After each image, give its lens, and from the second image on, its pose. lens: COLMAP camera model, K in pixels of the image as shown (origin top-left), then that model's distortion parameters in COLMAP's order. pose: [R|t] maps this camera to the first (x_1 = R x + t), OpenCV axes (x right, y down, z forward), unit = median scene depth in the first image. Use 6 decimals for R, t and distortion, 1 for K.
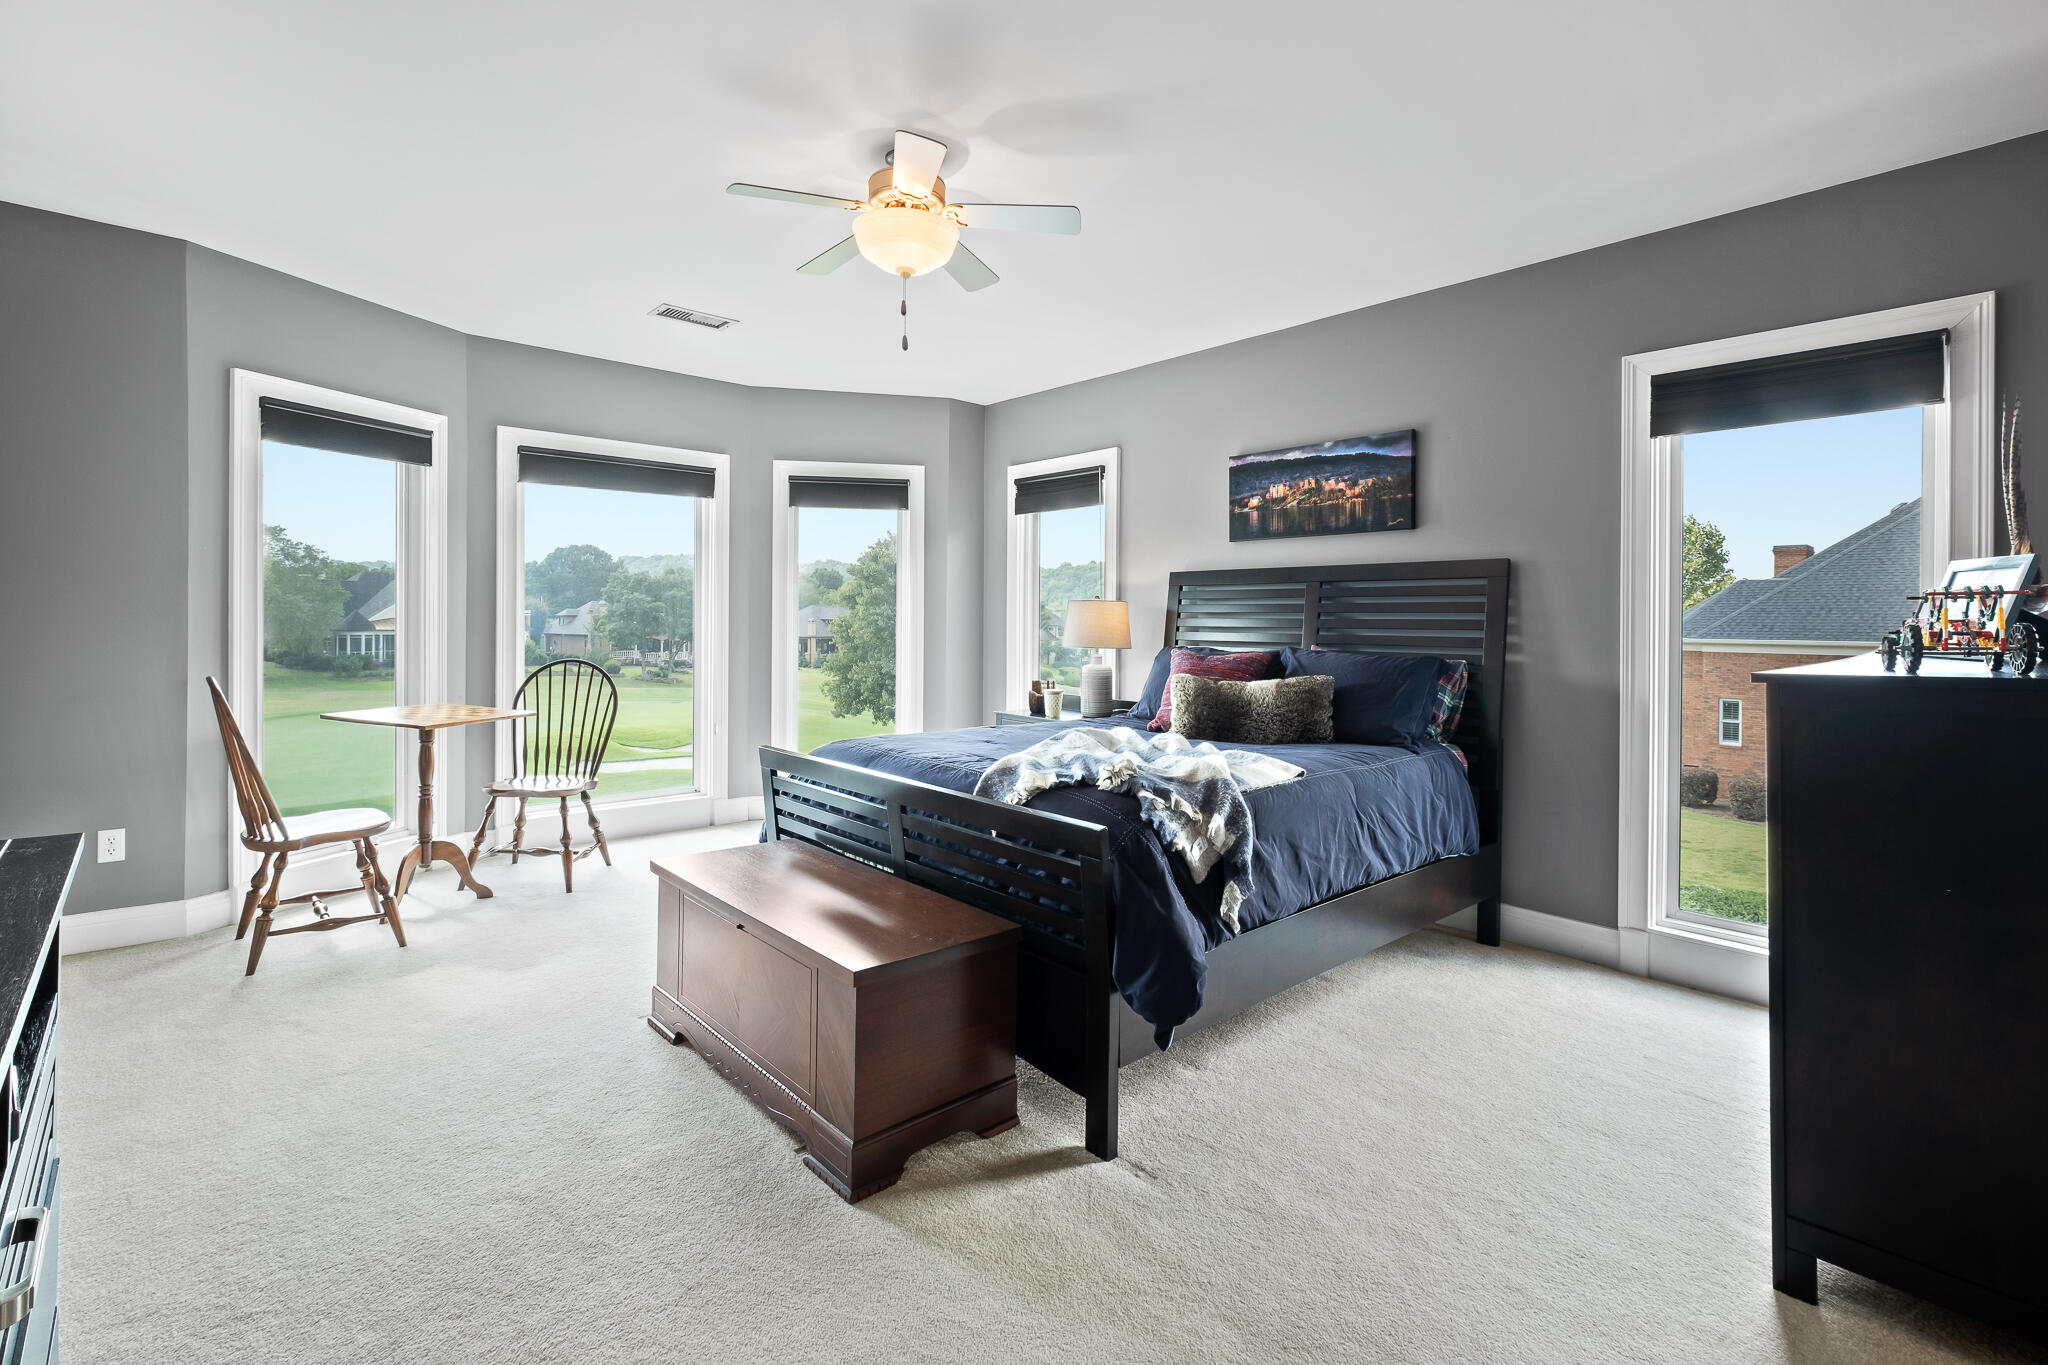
lens RADIAL K [[906.2, 0, 1015.6], [0, 906.2, 619.3], [0, 0, 1]] dist [0.004988, -0.000276]
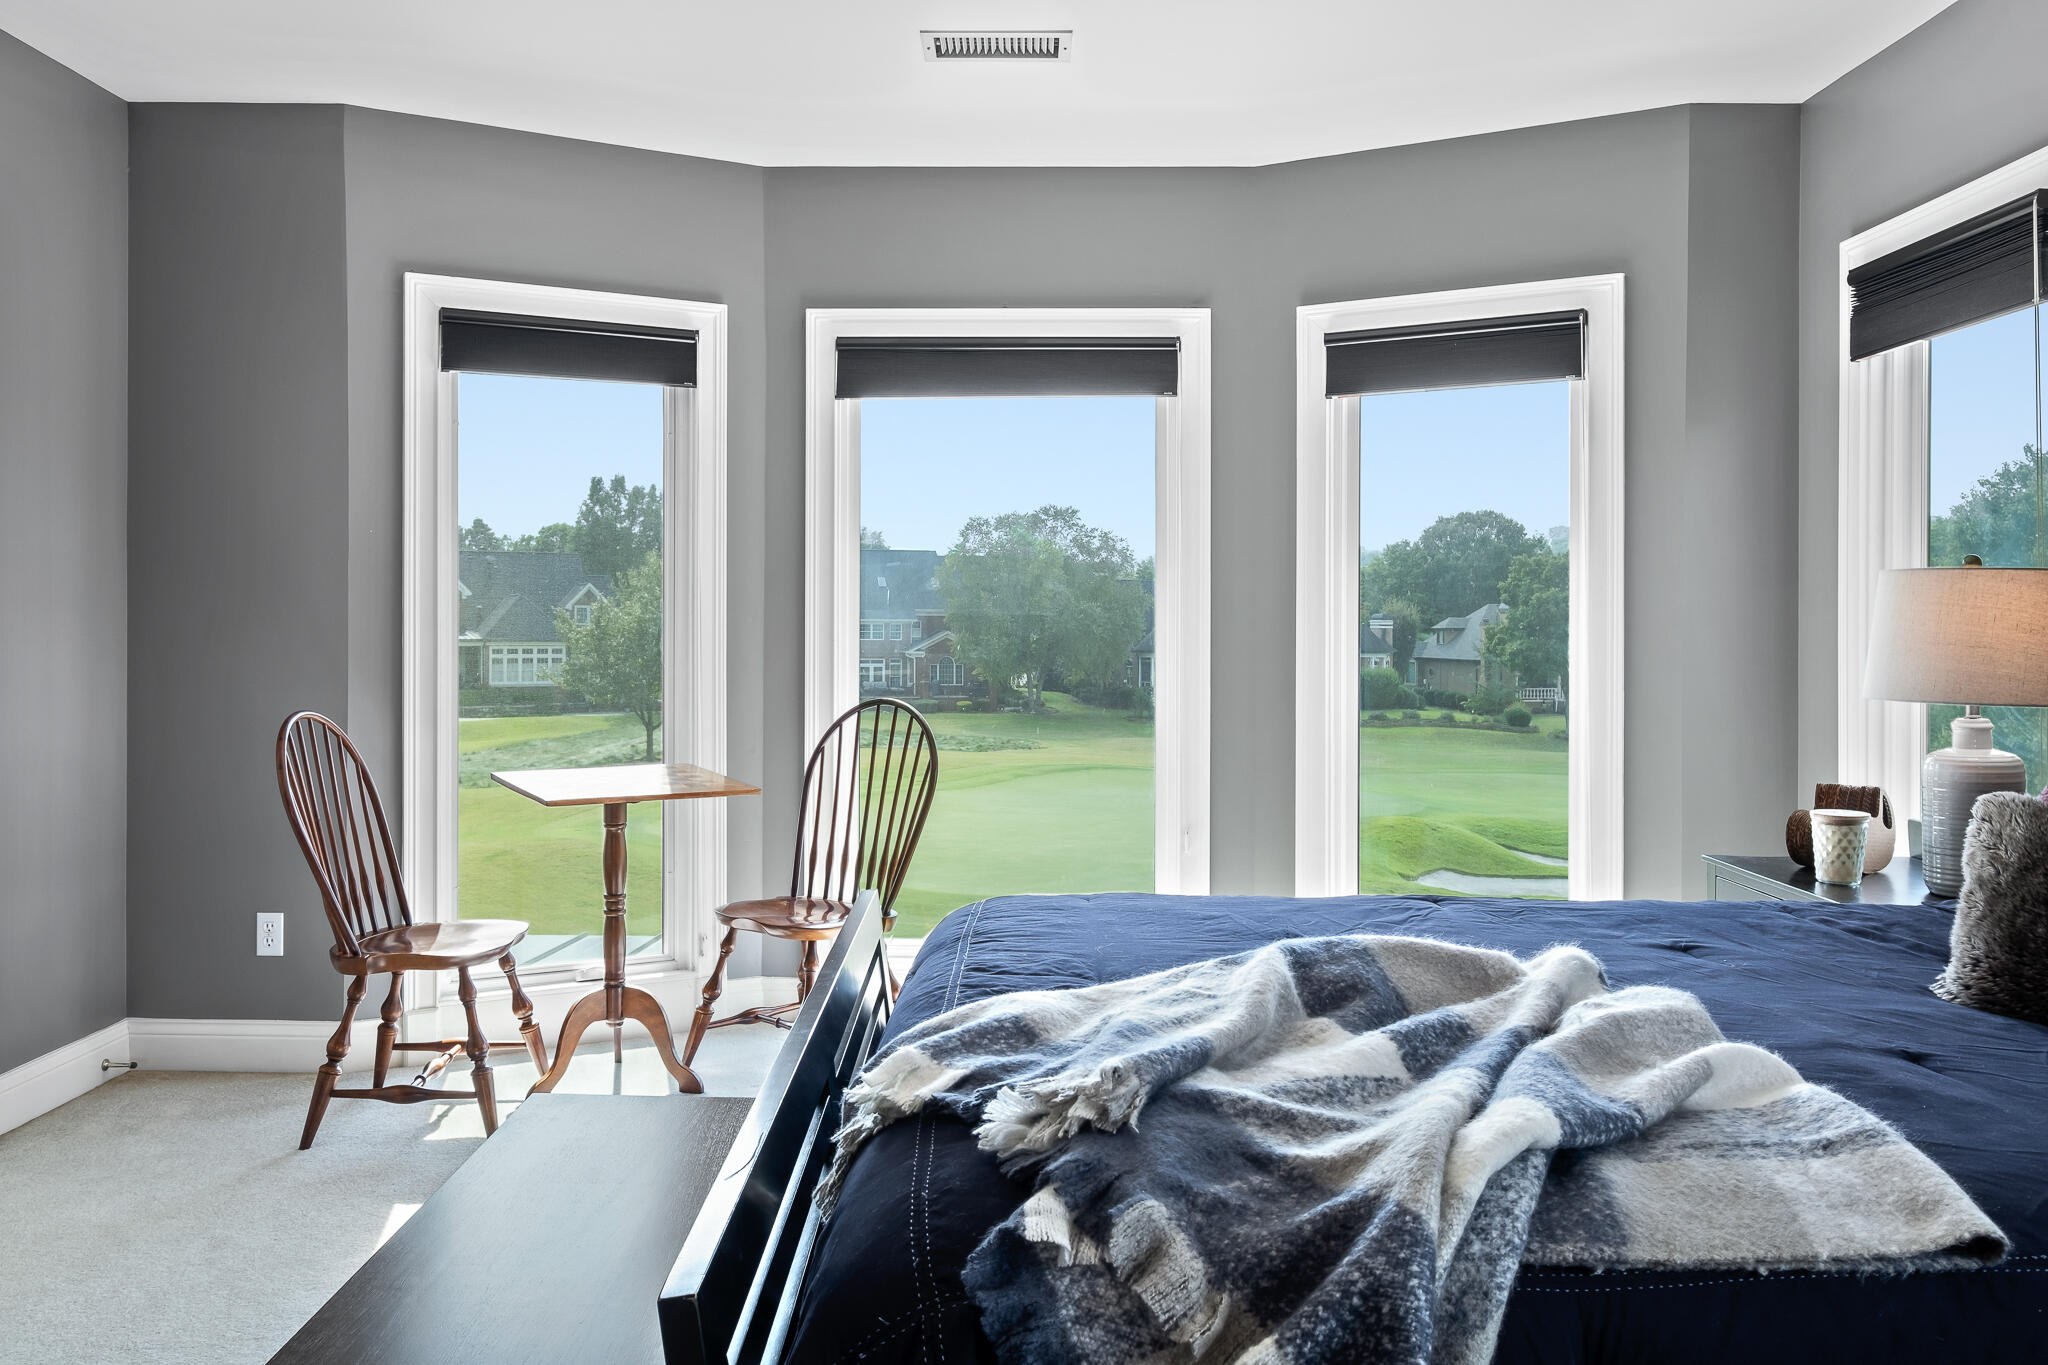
lens RADIAL K [[1594.0, 0, 1033.1], [0, 1594.0, 630.2], [0, 0, 1]] dist [0.002792, -0.003439]
pose [[0.745814, -0.003755, -0.666143, 0.203962], [0.001998, 0.999992, -0.003400, 0.002581], [0.666151, 0.001205, 0.745816, 0.258939]]
